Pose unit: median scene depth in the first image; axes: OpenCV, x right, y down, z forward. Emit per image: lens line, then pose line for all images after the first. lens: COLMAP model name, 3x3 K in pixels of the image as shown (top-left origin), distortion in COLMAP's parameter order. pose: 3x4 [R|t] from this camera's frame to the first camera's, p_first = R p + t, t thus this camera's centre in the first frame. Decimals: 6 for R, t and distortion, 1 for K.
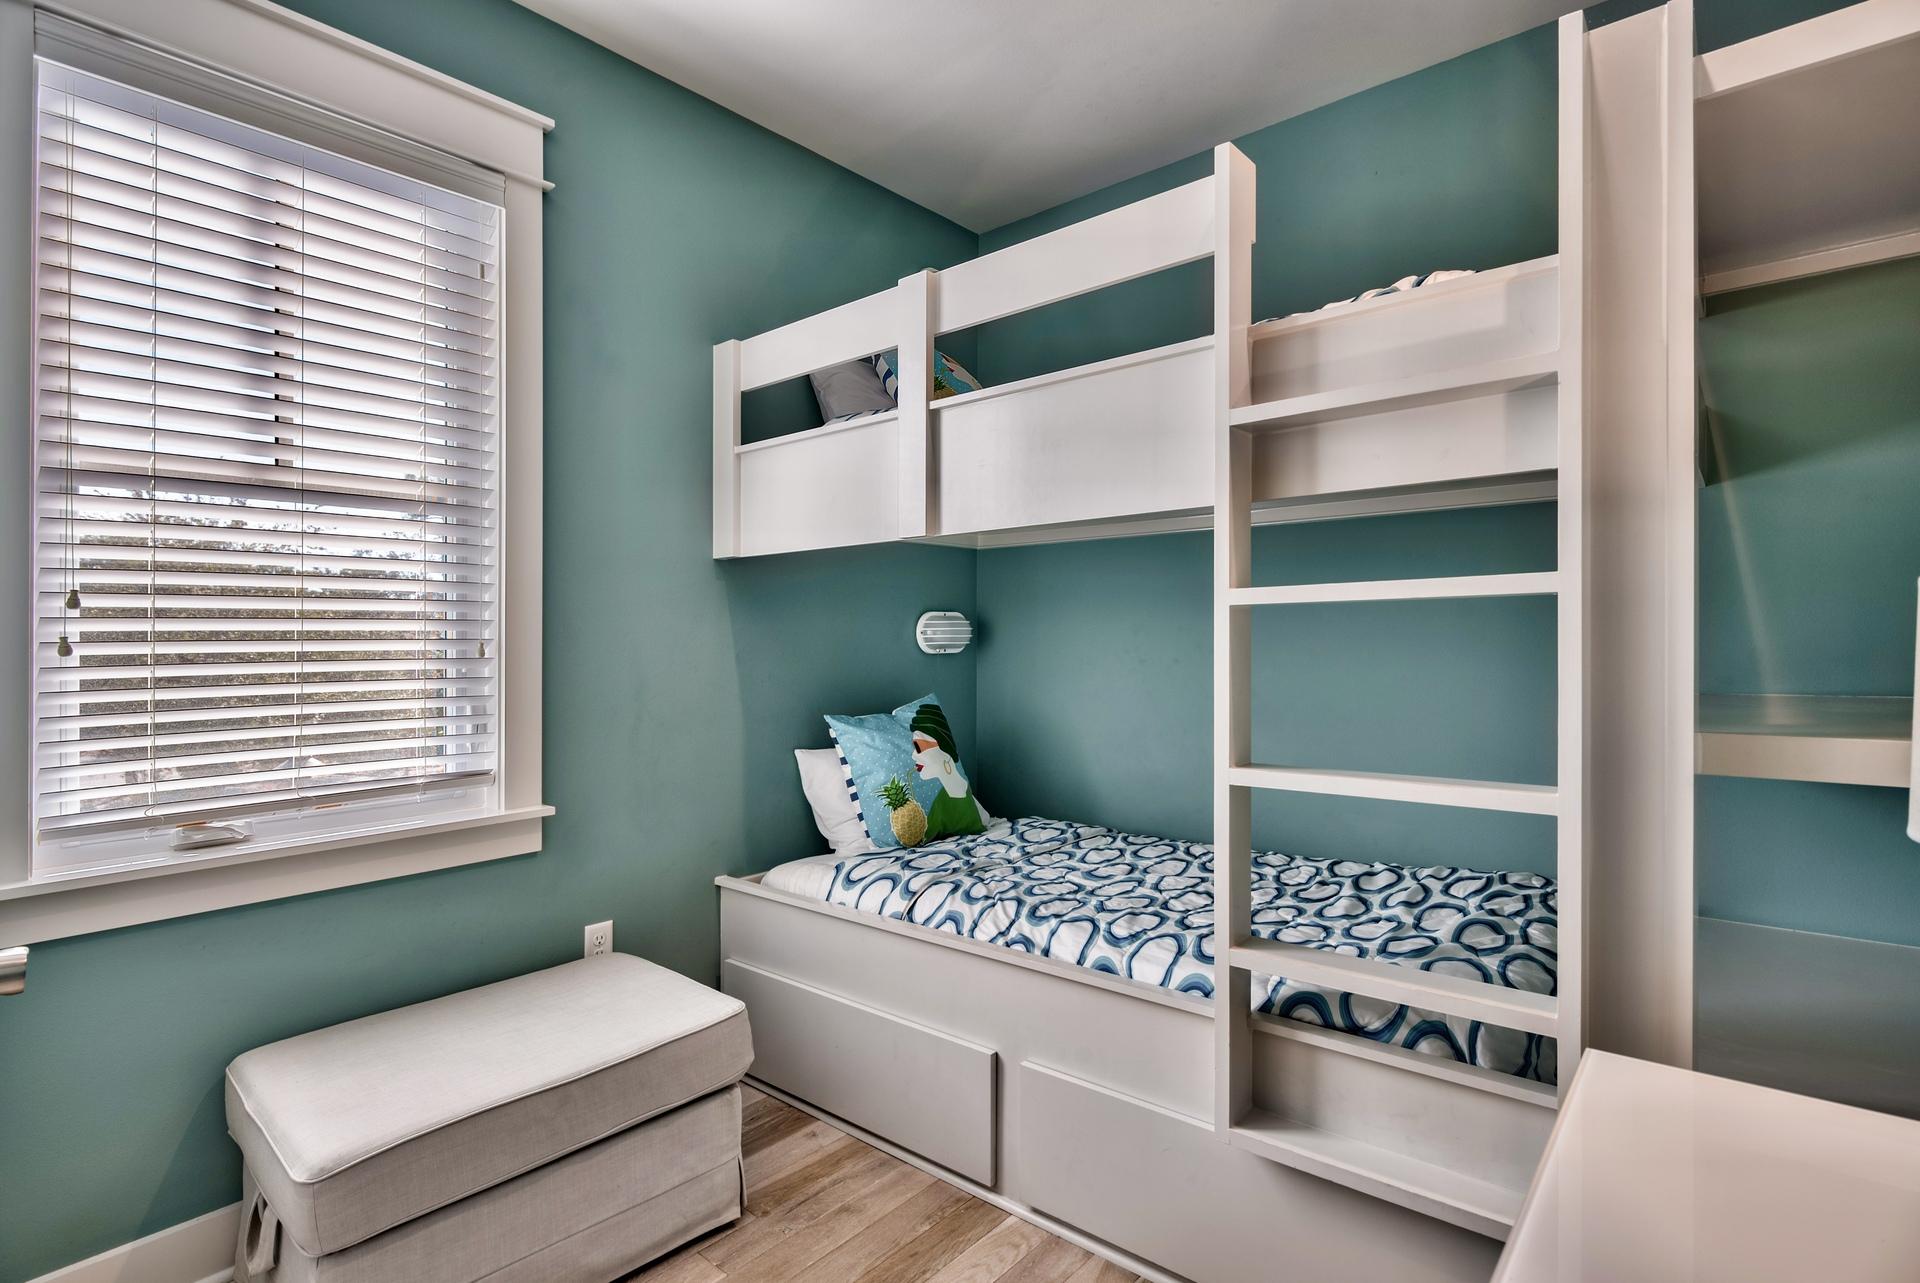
lens RADIAL K [[940.2, 0, 965.8], [0, 940.2, 636.9], [0, 0, 1]] dist [-0.003646, -0.000689]
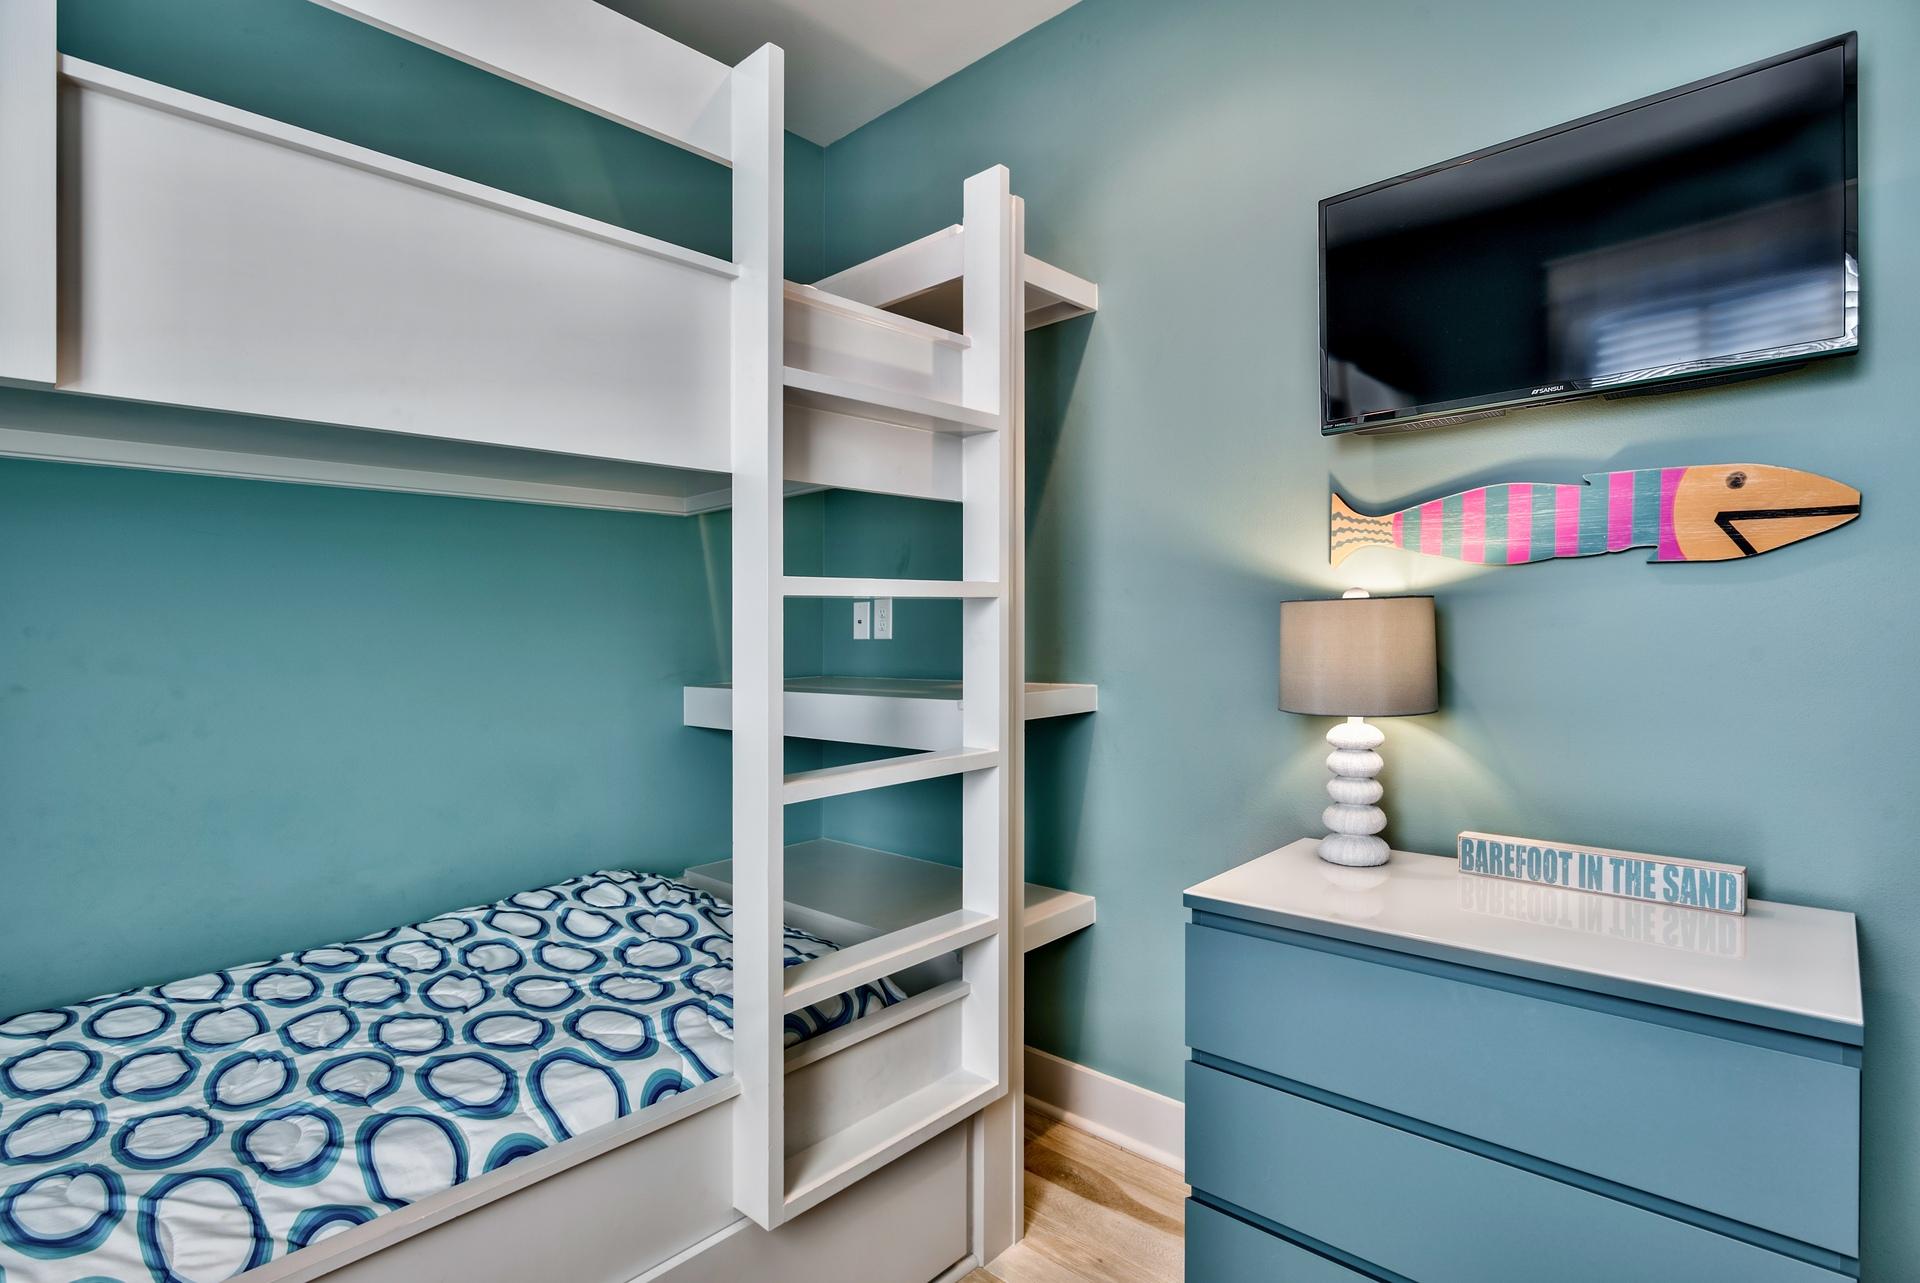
lens RADIAL K [[940.2, 0, 967.6], [0, 940.2, 642.7], [0, 0, 1]] dist [-0.003646, -0.000689]
pose [[0.038538, 0.000388, 0.999257, -0.461509], [0.011172, 0.999937, -0.000820, 0.010219], [-0.999195, 0.011195, 0.038531, 0.645077]]
